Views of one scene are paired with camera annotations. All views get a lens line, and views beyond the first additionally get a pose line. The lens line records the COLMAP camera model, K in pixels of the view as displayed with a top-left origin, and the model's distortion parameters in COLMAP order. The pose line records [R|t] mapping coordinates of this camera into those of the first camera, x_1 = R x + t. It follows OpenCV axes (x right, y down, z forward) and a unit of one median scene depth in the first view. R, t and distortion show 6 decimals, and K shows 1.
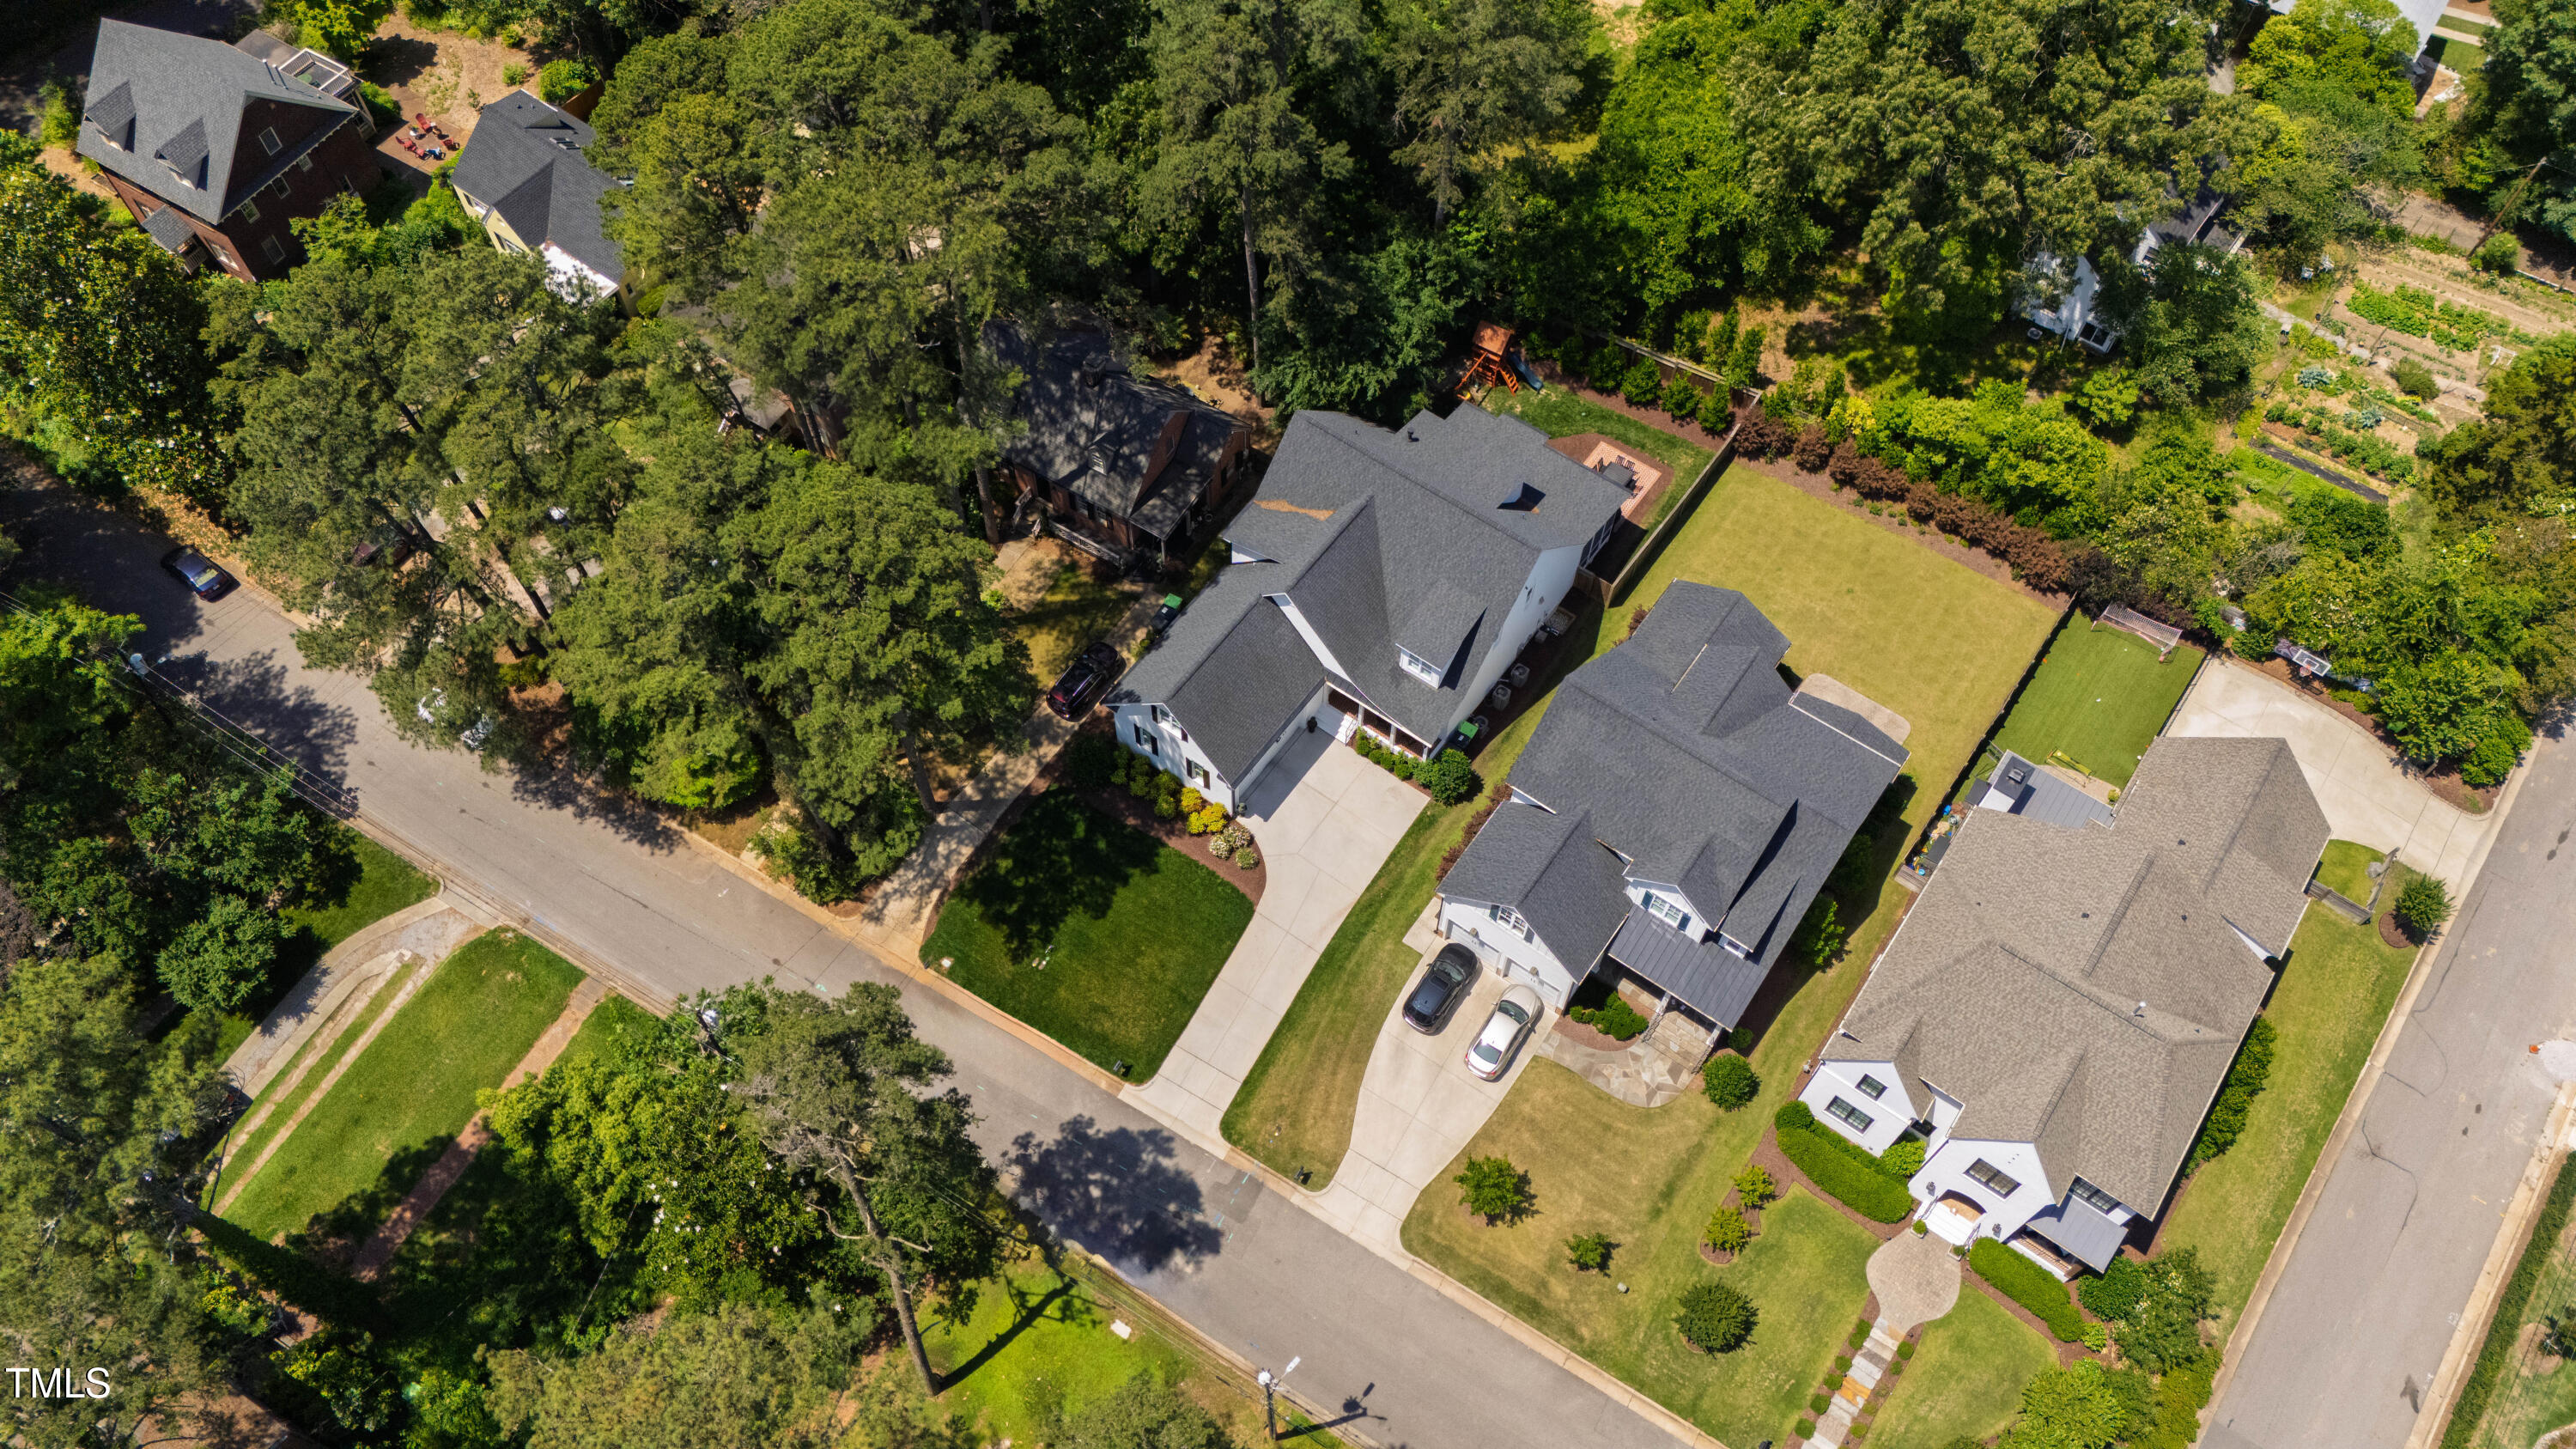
lens RADIAL K [[1946.5, 0, 1287.8], [0, 1946.5, 736.2], [0, 0, 1]] dist [0.032637, 0.003690]
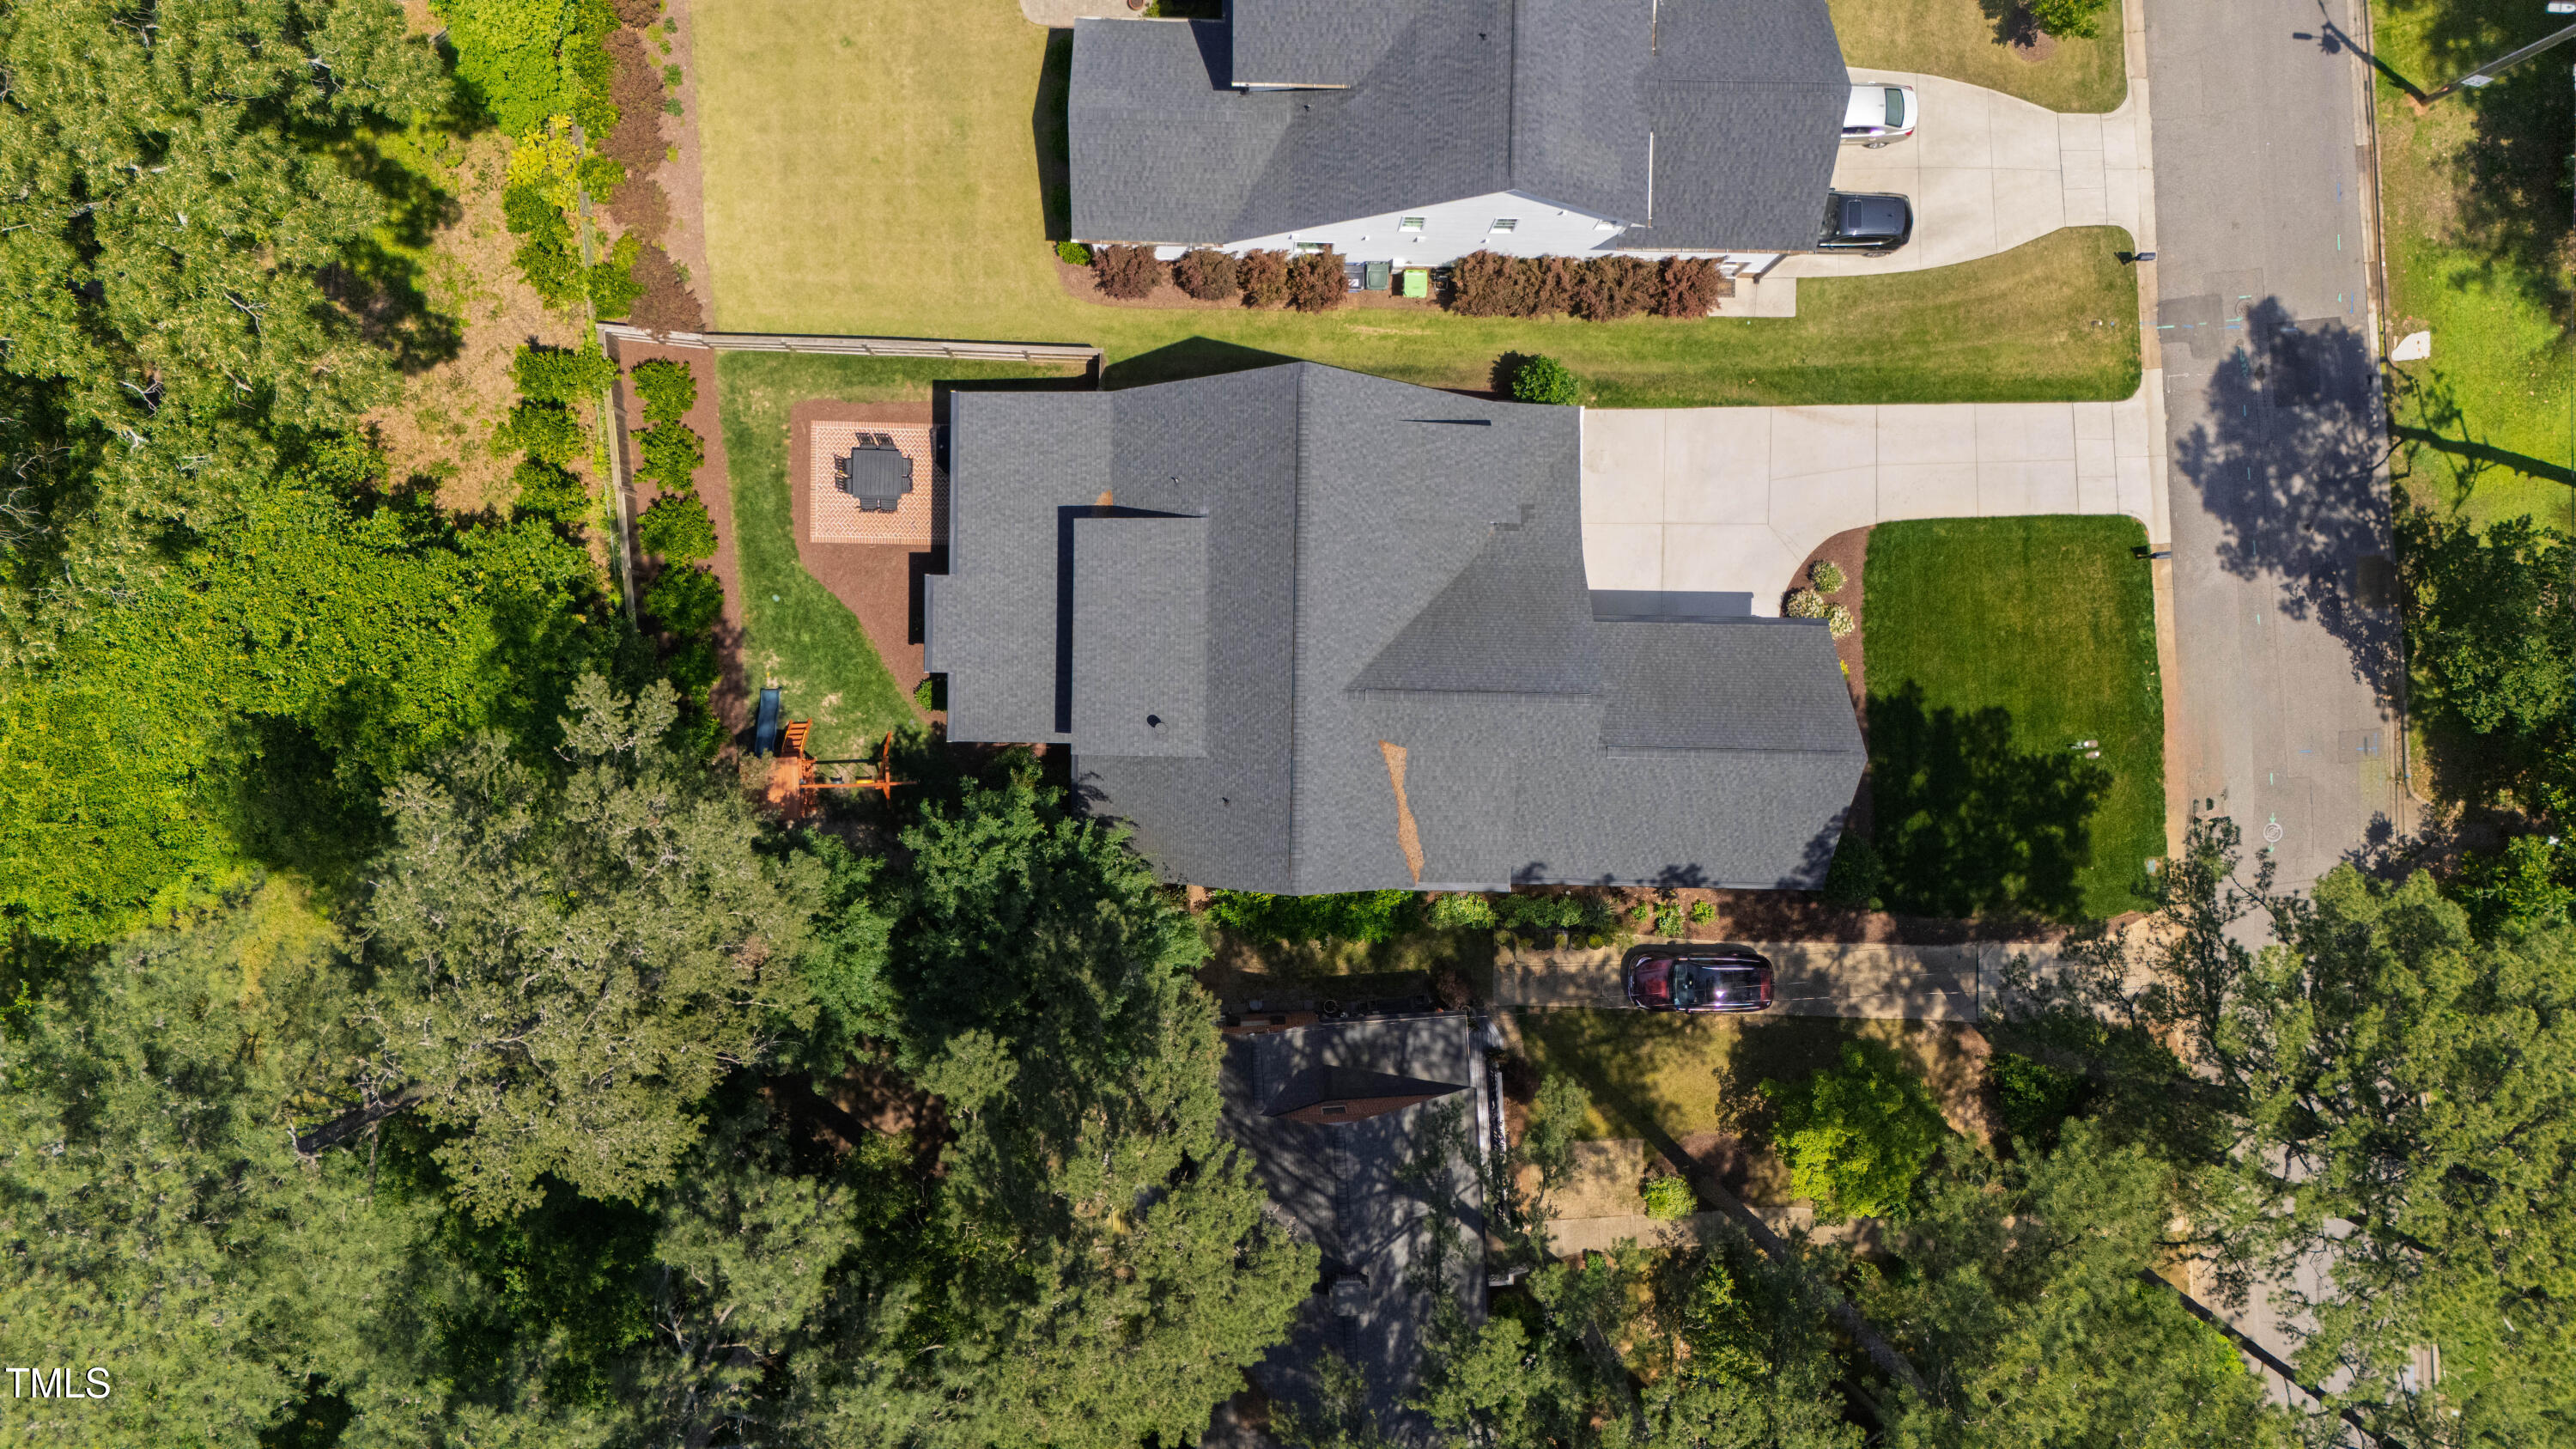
lens RADIAL K [[1946.5, 0, 1287.8], [0, 1946.5, 736.2], [0, 0, 1]] dist [0.032637, 0.003690]
pose [[-0.570133, -0.821191, -0.024377, 0.057375], [0.686027, -0.492198, 0.535824, -0.461680], [-0.452012, 0.288768, 0.843978, 0.555967]]
